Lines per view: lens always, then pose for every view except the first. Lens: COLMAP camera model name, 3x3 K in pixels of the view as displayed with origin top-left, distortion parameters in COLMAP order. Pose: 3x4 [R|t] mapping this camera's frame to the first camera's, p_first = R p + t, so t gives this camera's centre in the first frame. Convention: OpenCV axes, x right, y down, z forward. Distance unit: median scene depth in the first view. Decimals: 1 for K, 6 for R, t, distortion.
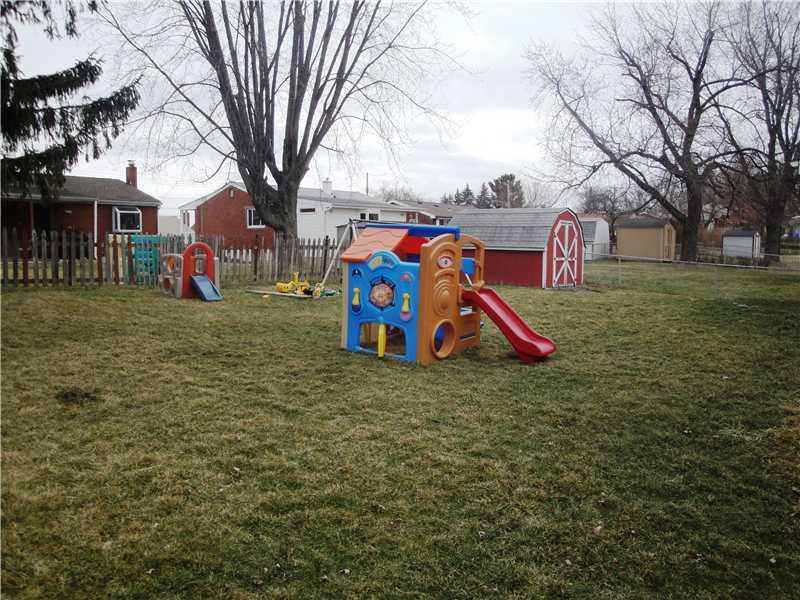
lens RADIAL K [[664.1, 0, 389.5], [0, 664.1, 300.5], [0, 0, 1]] dist [-0.156872, 0.161102]
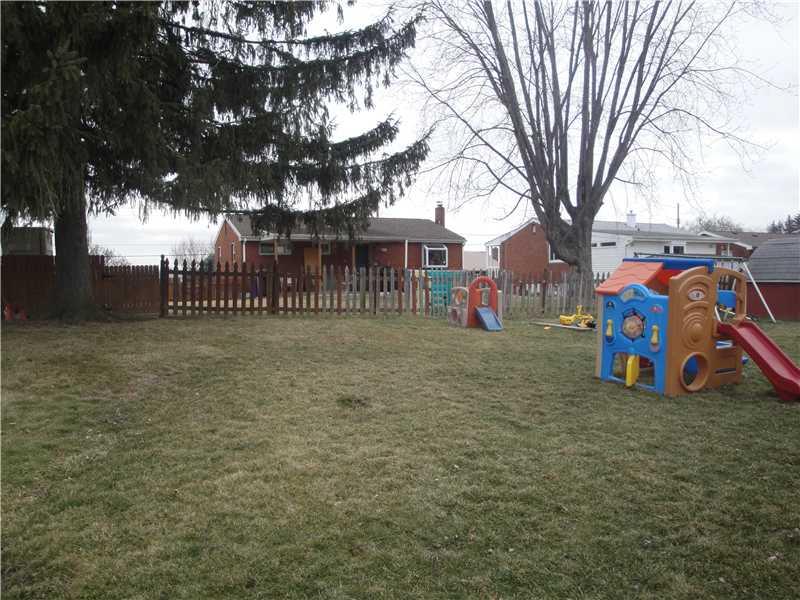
lens RADIAL K [[664.1, 0, 389.5], [0, 664.1, 300.5], [0, 0, 1]] dist [-0.156872, 0.161102]
pose [[0.892291, 0.005015, -0.451433, 0.103652], [-0.028452, 0.998575, -0.045144, 0.007378], [0.450563, 0.053126, 0.891163, -0.072460]]
